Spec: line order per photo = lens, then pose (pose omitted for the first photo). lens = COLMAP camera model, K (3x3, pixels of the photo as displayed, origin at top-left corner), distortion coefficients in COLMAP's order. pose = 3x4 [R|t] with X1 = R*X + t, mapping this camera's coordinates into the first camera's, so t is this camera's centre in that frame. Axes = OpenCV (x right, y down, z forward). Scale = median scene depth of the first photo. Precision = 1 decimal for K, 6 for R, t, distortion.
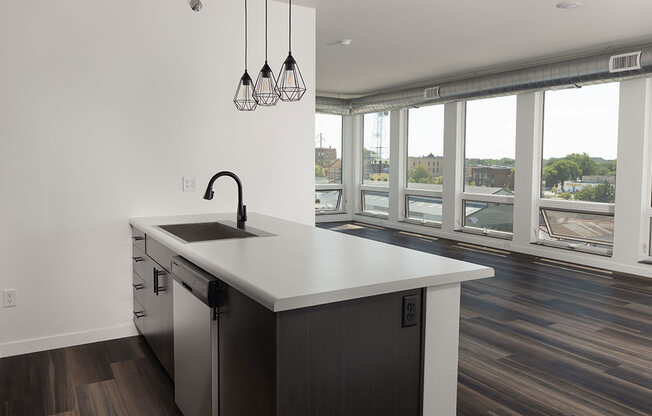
lens RADIAL K [[495.4, 0, 323.5], [0, 495.4, 186.8], [0, 0, 1]] dist [-0.008489, -0.007027]
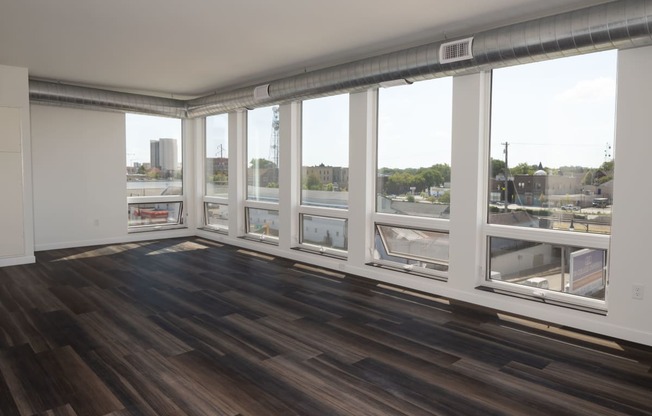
lens RADIAL K [[440.9, 0, 324.0], [0, 440.9, 188.4], [0, 0, 1]] dist [-0.007519, -0.003422]
pose [[0.977006, -0.007475, 0.213082, 0.359515], [0.009693, 0.999909, -0.009366, -0.025715], [-0.212993, 0.011216, 0.976989, 0.498735]]
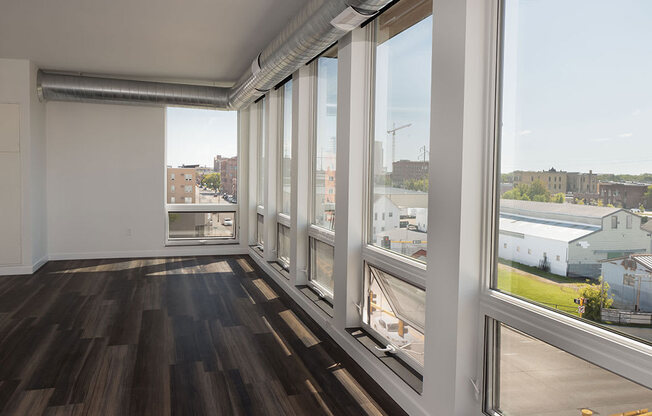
lens RADIAL K [[495.4, 0, 323.5], [0, 495.4, 186.8], [0, 0, 1]] dist [-0.008489, -0.007027]
pose [[0.973692, 0.014618, -0.227399, 1.009914], [-0.020855, 0.999469, -0.025052, -0.047283], [0.226912, 0.029135, 0.973479, 0.938306]]
